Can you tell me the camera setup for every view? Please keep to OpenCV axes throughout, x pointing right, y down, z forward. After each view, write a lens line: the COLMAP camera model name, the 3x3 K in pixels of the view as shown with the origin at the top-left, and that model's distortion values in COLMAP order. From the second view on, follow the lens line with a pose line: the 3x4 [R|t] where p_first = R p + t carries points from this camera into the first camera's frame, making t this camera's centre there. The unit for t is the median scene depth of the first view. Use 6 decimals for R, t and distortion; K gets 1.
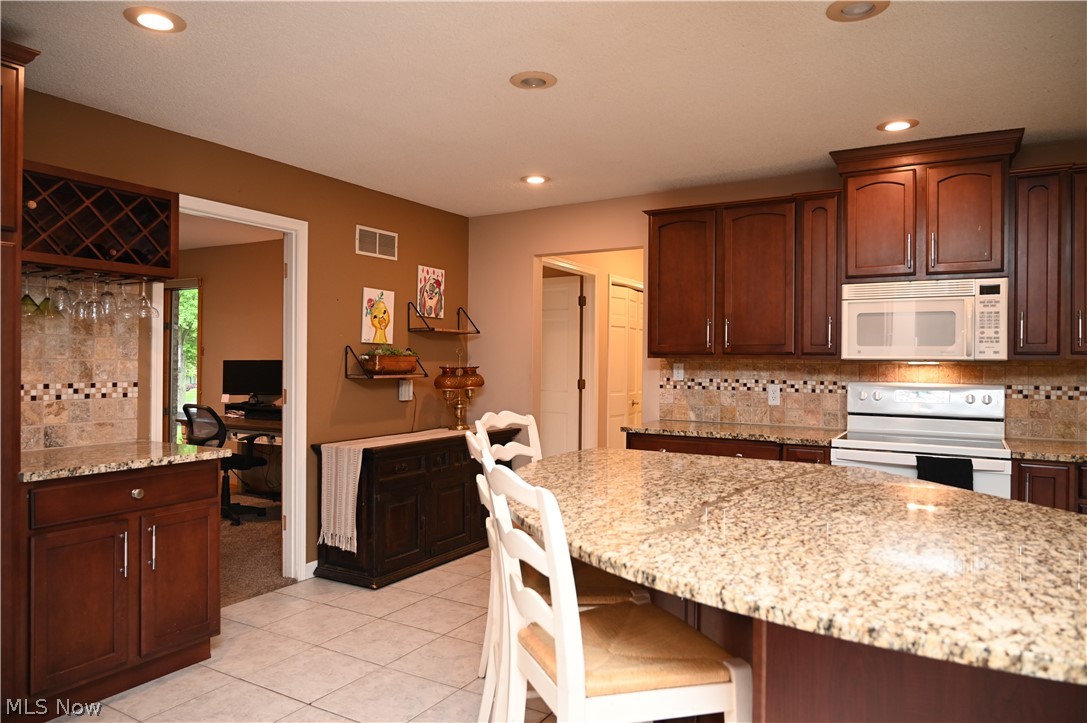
lens RADIAL K [[725.4, 0, 542.5], [0, 725.4, 359.5], [0, 0, 1]] dist [0.000046, -0.000025]
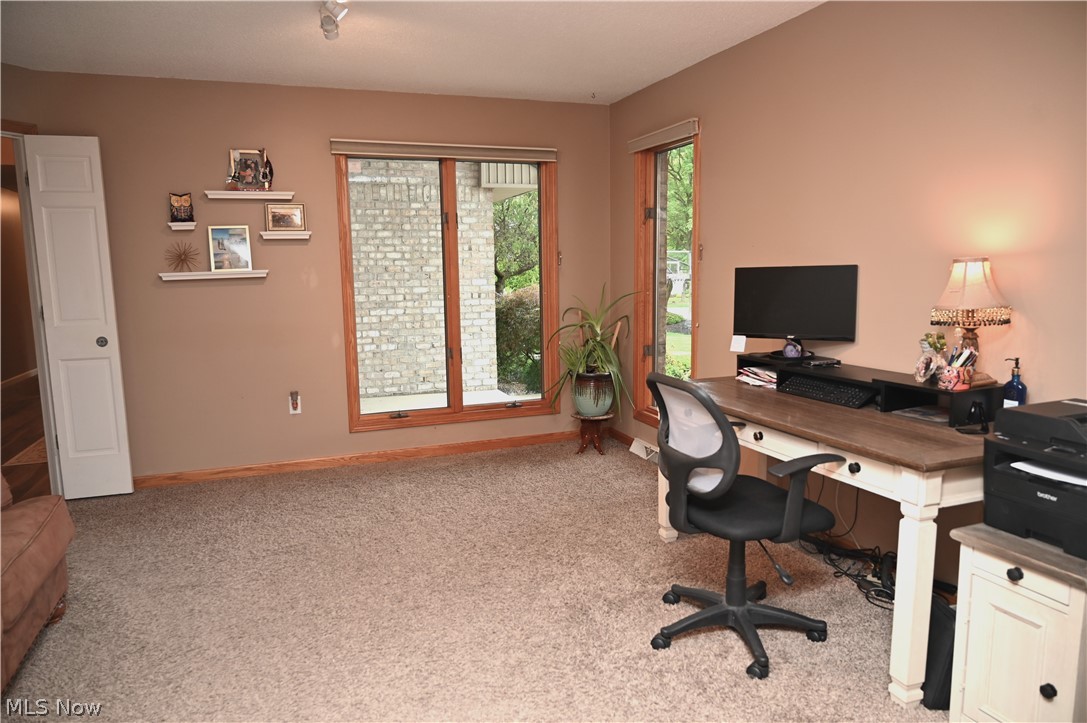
lens RADIAL K [[725.4, 0, 542.7], [0, 725.4, 363.4], [0, 0, 1]] dist [0.000046, -0.000025]
pose [[0.782495, 0.060024, -0.619757, -0.233594], [0.023834, 0.991726, 0.126142, 0.000554], [0.622200, -0.113476, 0.774590, 0.531217]]
